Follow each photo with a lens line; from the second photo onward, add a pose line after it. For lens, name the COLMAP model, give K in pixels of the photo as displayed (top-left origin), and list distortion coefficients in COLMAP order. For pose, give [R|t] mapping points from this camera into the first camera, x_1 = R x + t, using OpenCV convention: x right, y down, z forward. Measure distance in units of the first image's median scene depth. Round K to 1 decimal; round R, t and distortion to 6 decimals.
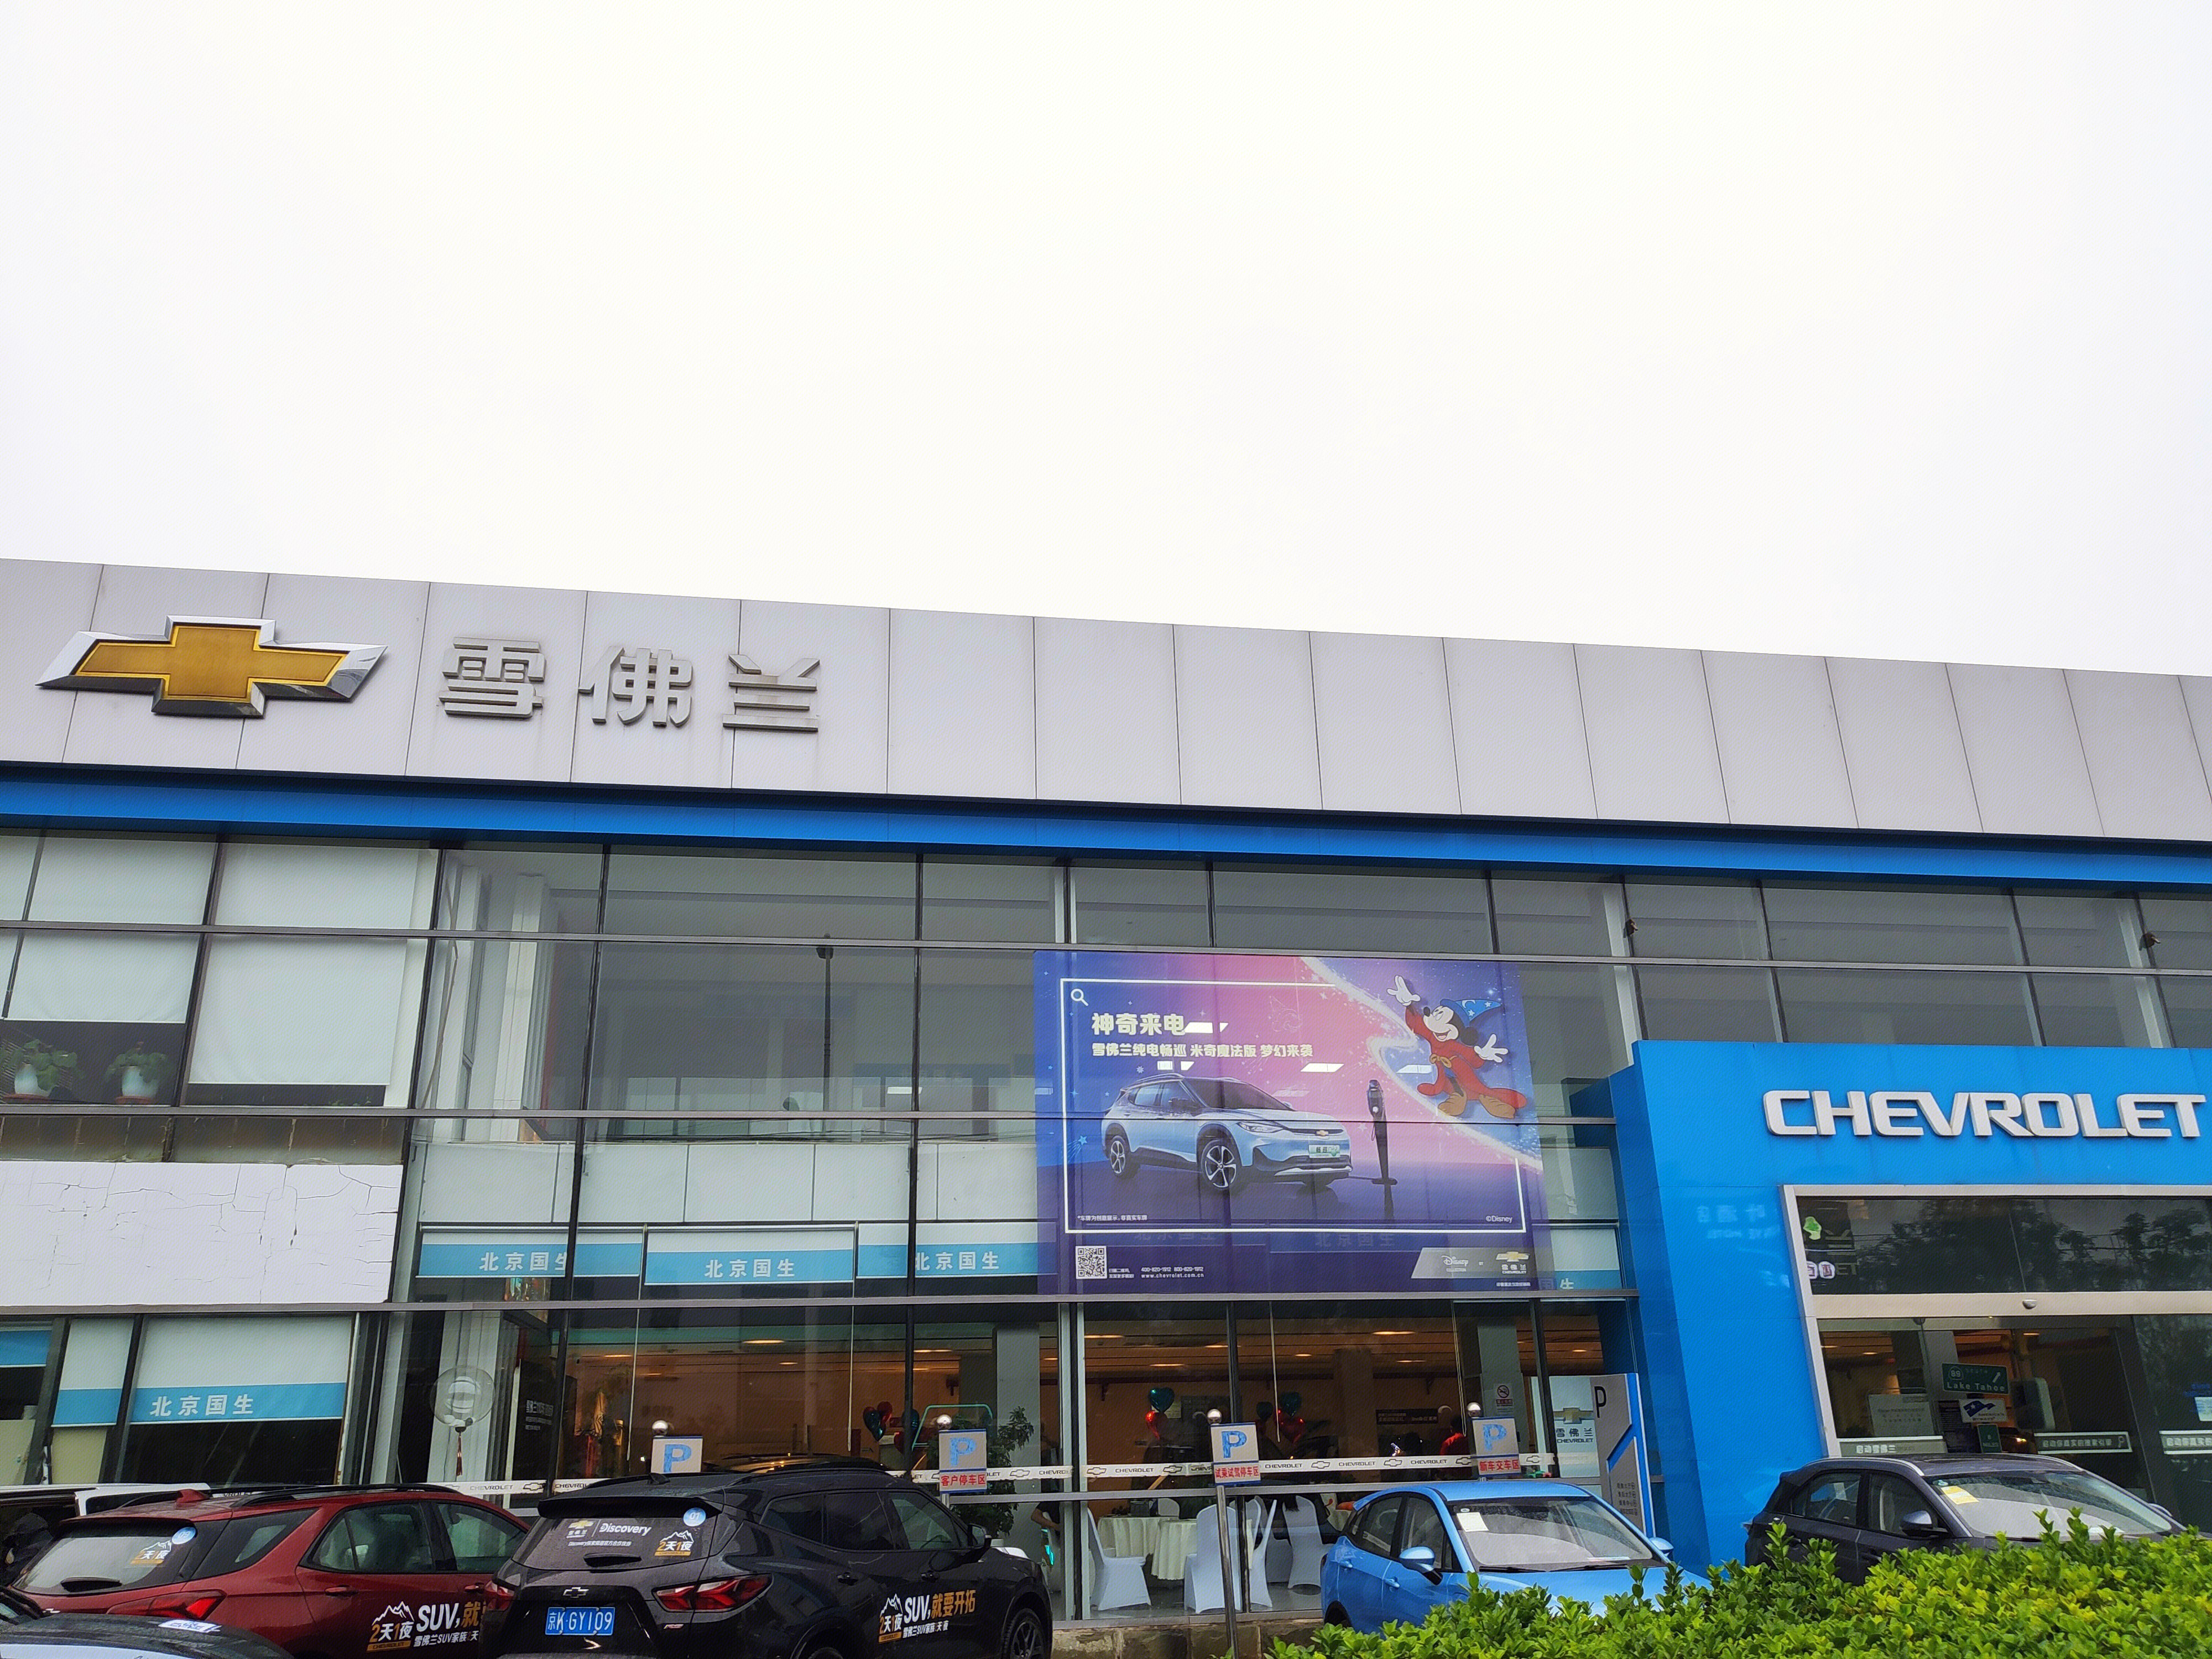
lens RADIAL K [[1700.4, 0, 1111.4], [0, 1700.4, 831.6], [0, 0, 1]] dist [0.012186, -0.028079]
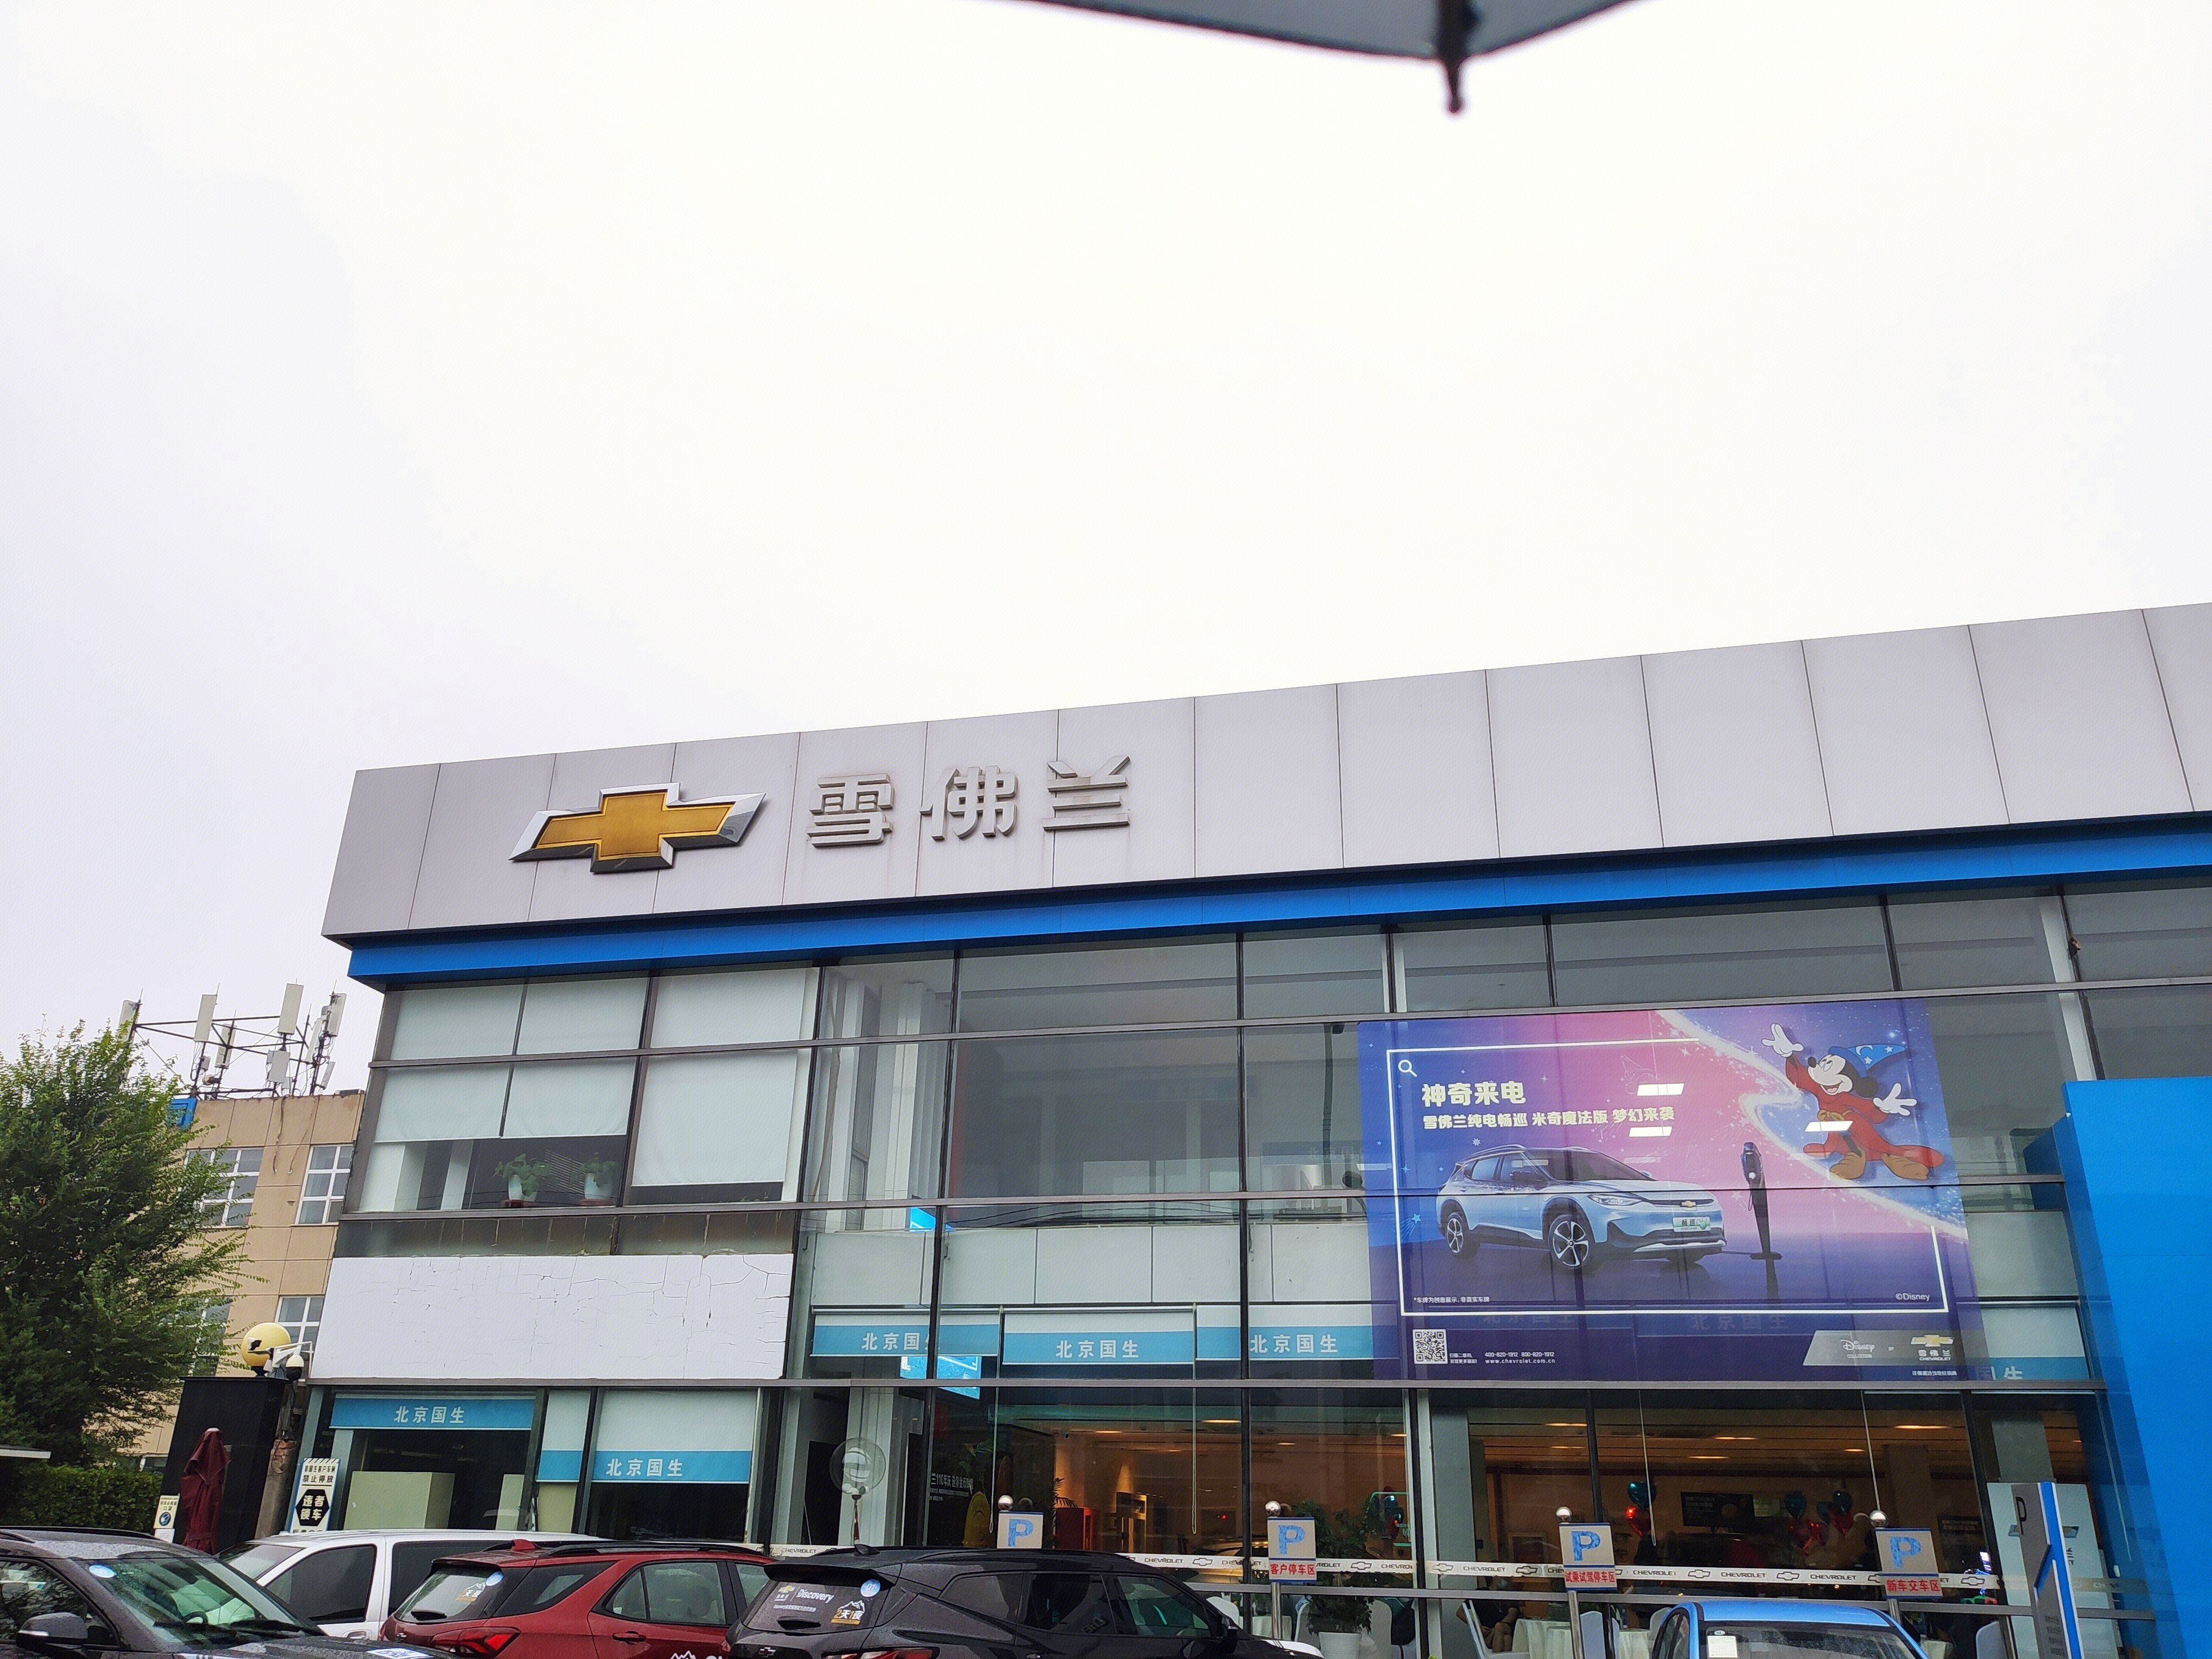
lens RADIAL K [[1700.4, 0, 1112.0], [0, 1700.4, 830.1], [0, 0, 1]] dist [0.012186, -0.028079]
pose [[0.919516, -0.108968, -0.377645, 0.216345], [0.092406, 0.993804, -0.061762, 0.007358], [0.382035, 0.021894, 0.923888, 0.039955]]
